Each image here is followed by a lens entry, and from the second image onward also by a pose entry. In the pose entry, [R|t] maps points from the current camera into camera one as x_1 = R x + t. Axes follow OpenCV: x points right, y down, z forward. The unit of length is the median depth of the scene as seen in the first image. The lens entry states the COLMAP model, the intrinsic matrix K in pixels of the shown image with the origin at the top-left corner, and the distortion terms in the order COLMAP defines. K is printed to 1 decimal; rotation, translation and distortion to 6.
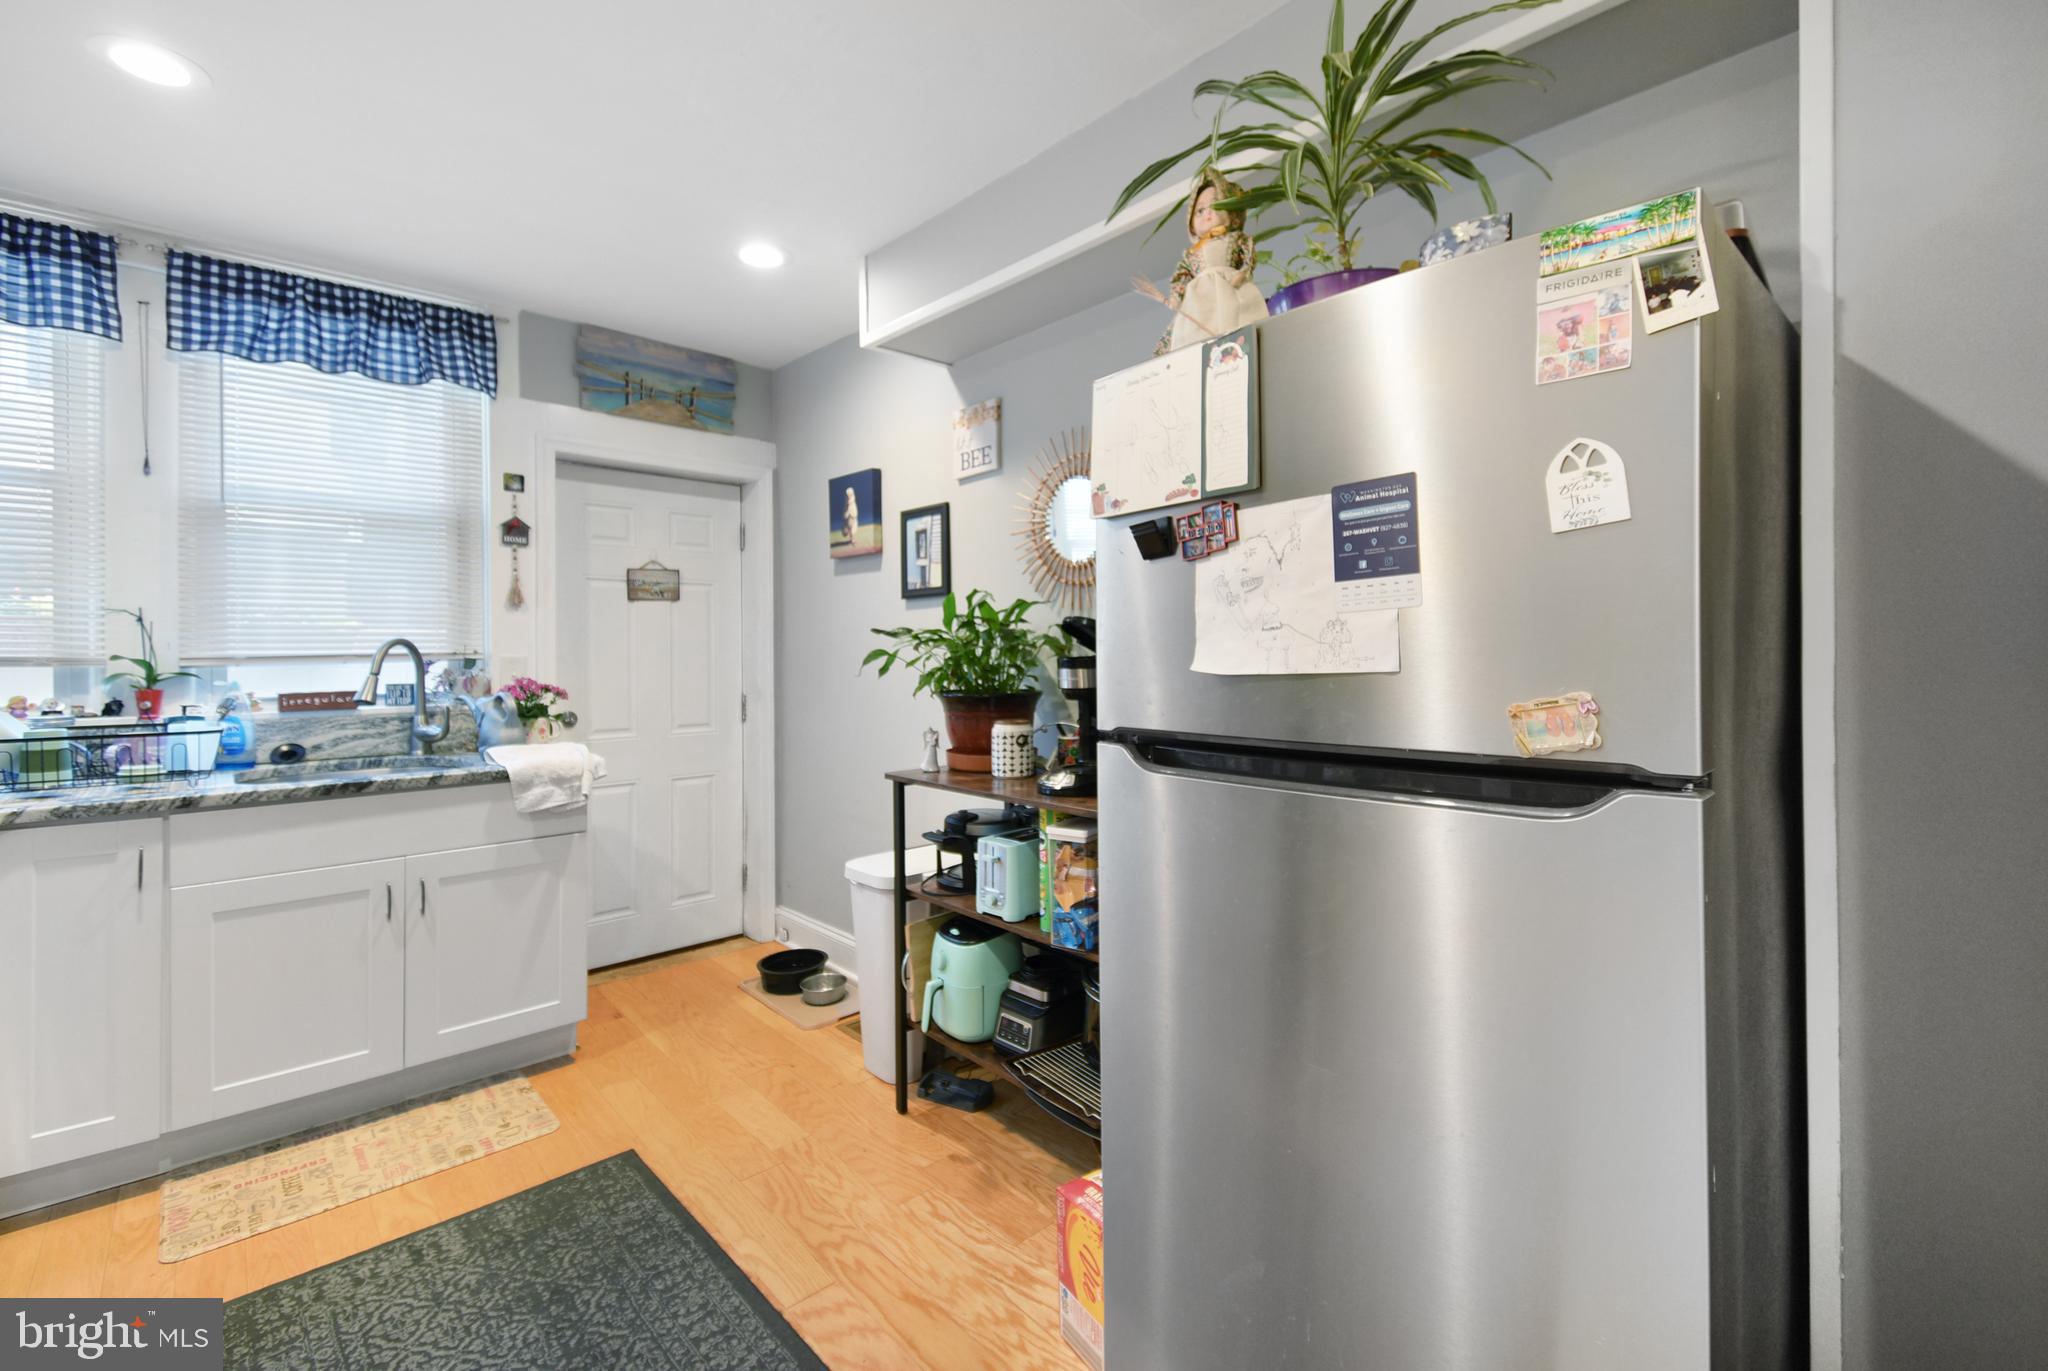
lens RADIAL K [[907.2, 0, 1038.9], [0, 907.2, 657.9], [0, 0, 1]] dist [0.070874, -0.031439]
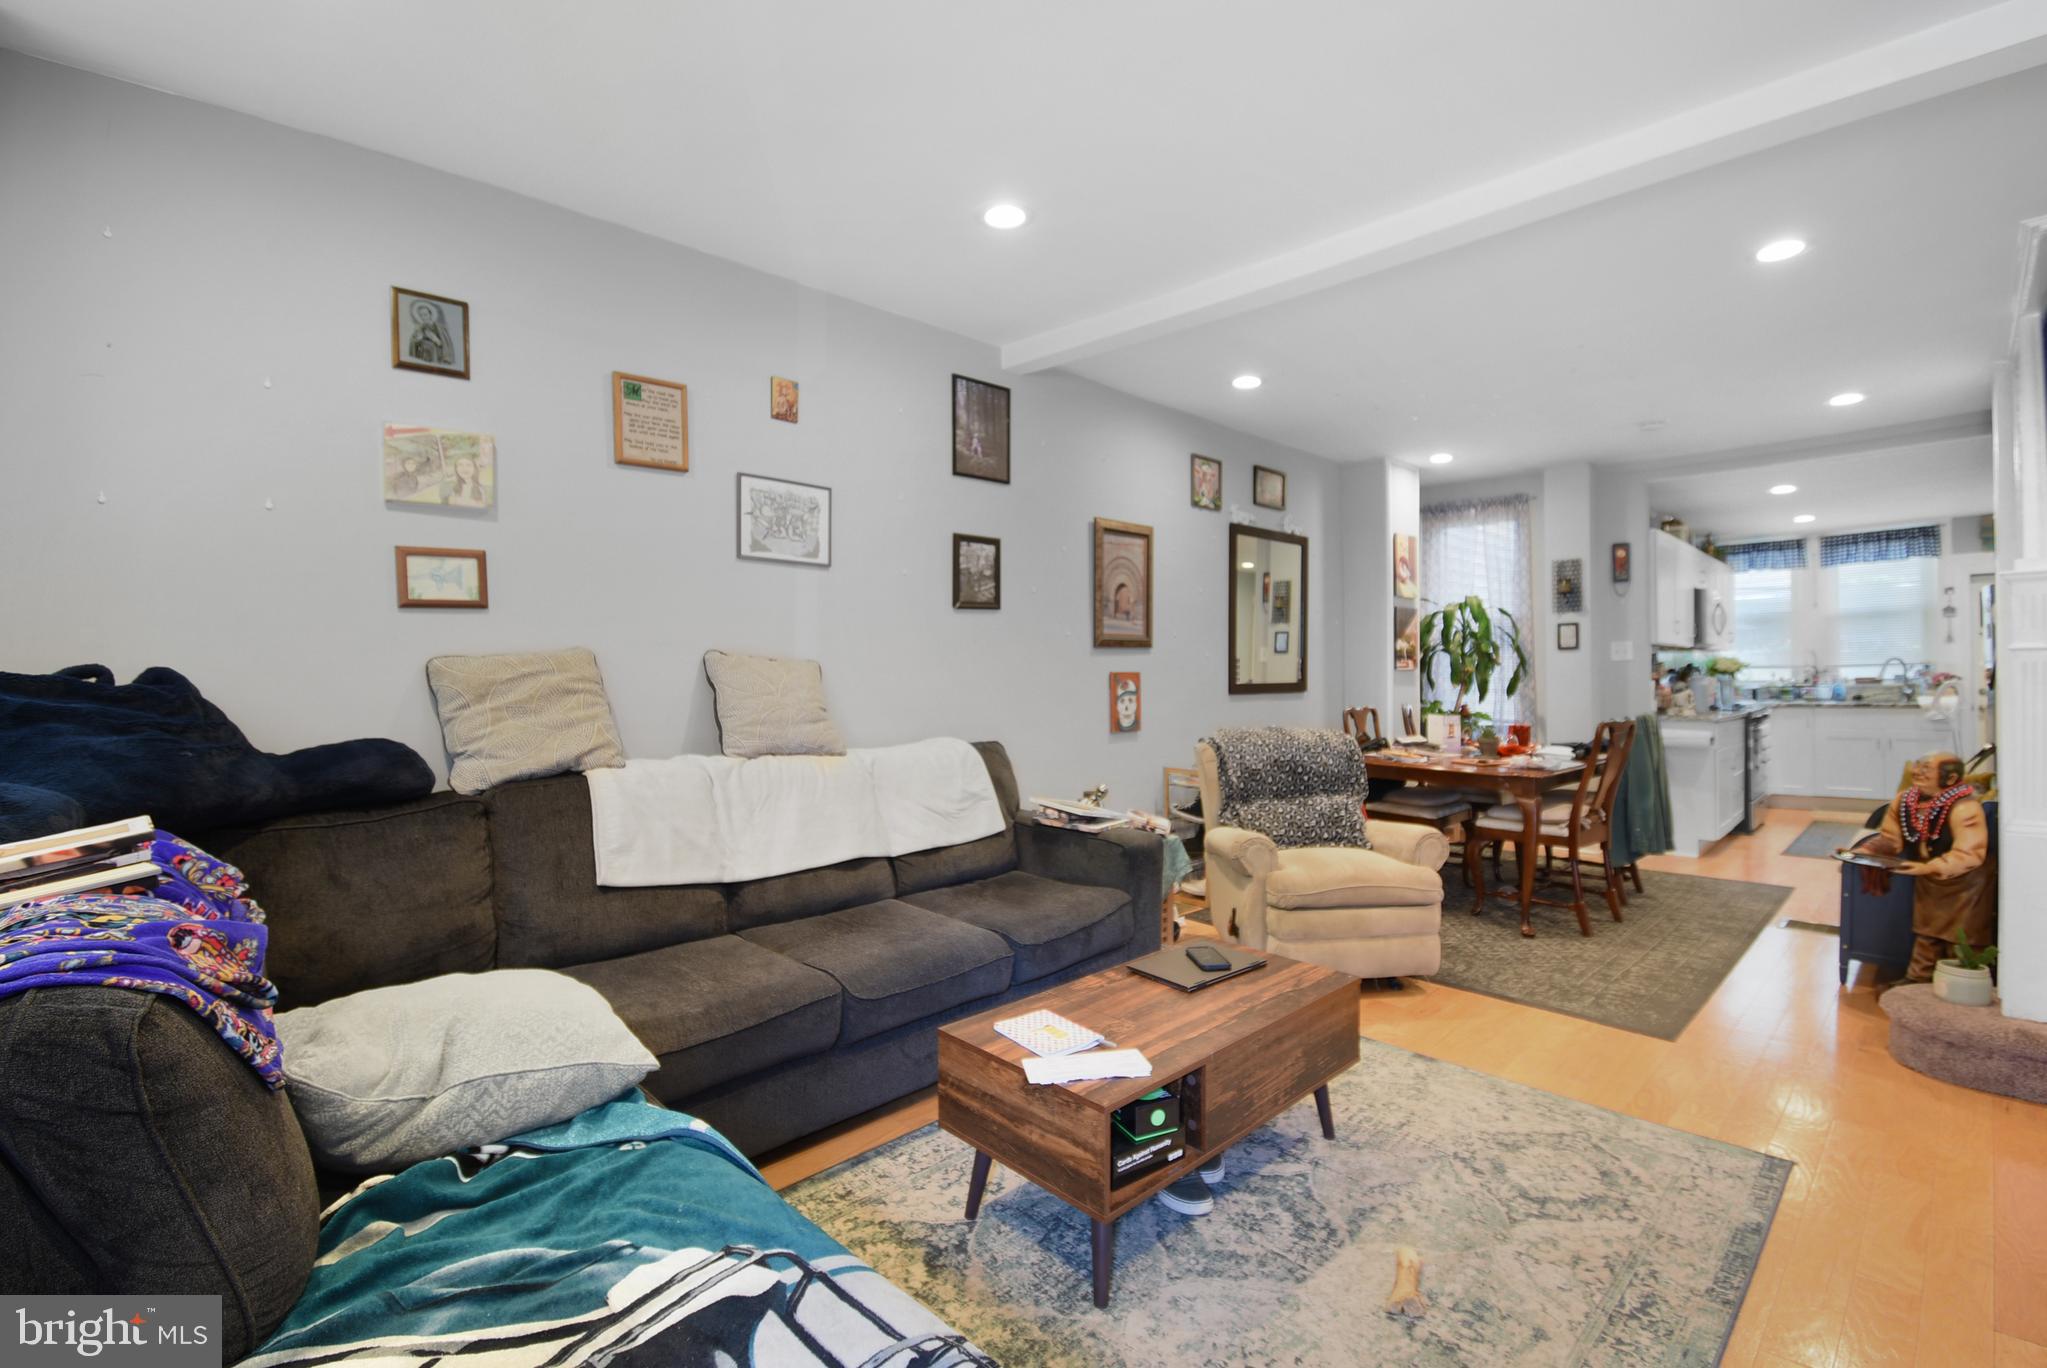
lens RADIAL K [[909.4, 0, 1023.5], [0, 909.4, 684.0], [0, 0, 1]] dist [-0.001737, -0.016542]
pose [[0.021764, 0.008246, -0.999729, 1.951364], [0.009048, 0.999923, 0.008444, 0.012735], [0.999722, -0.009229, 0.021687, -1.671642]]
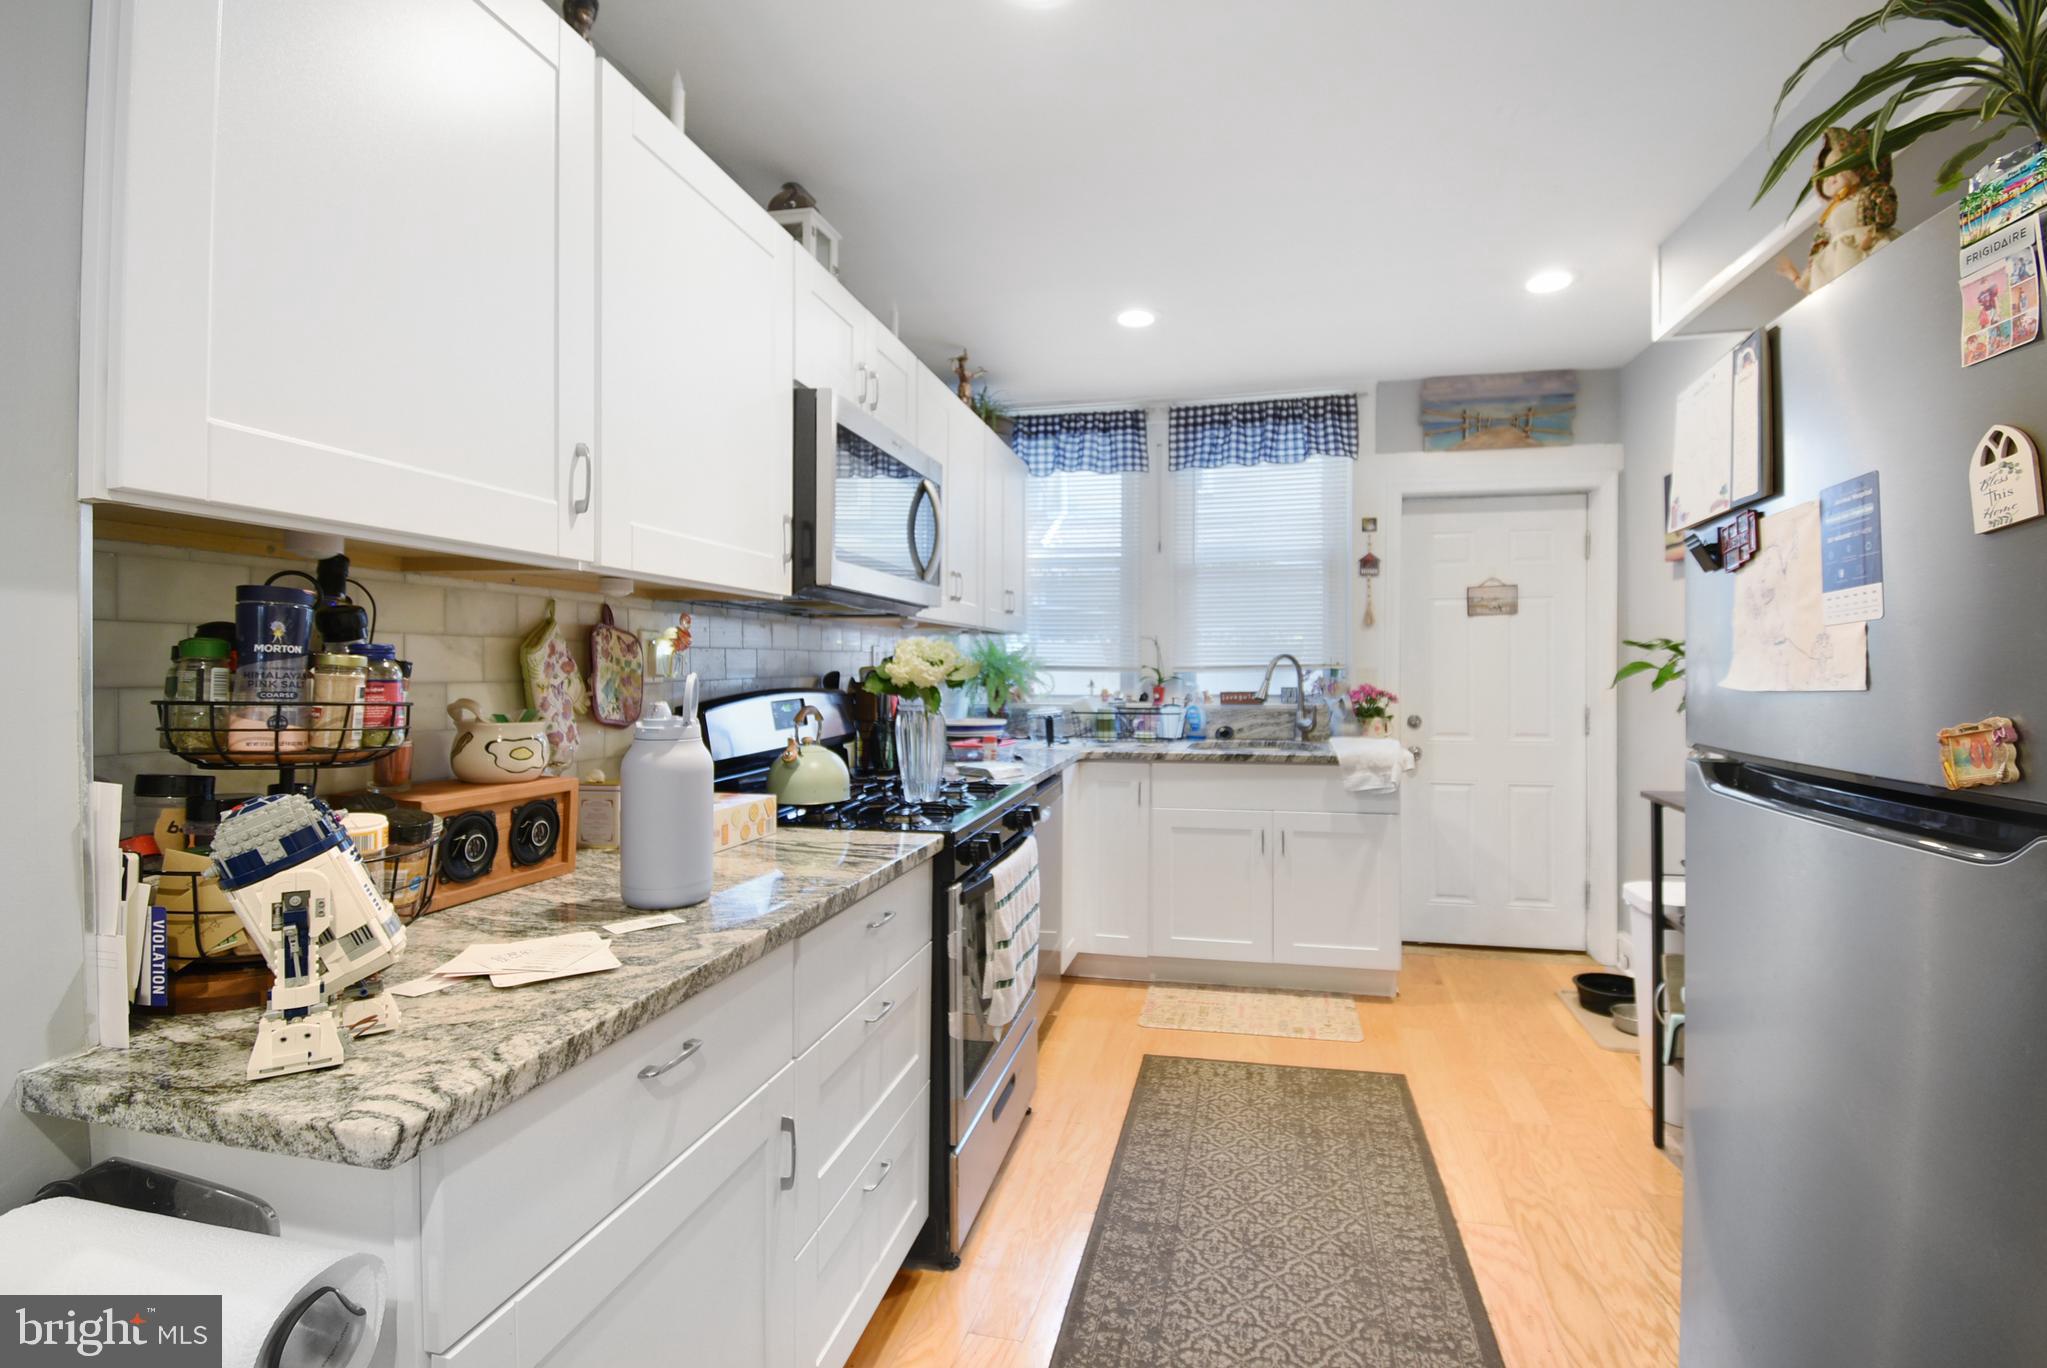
lens RADIAL K [[951.7, 0, 1041.3], [0, 951.7, 669.5], [0, 0, 1]] dist [0.009845, -0.000897]
pose [[0.567538, 0.007687, -0.823311, 0.261089], [-0.006247, 0.999968, 0.005030, -0.002186], [0.823324, 0.002288, 0.567568, -0.079012]]
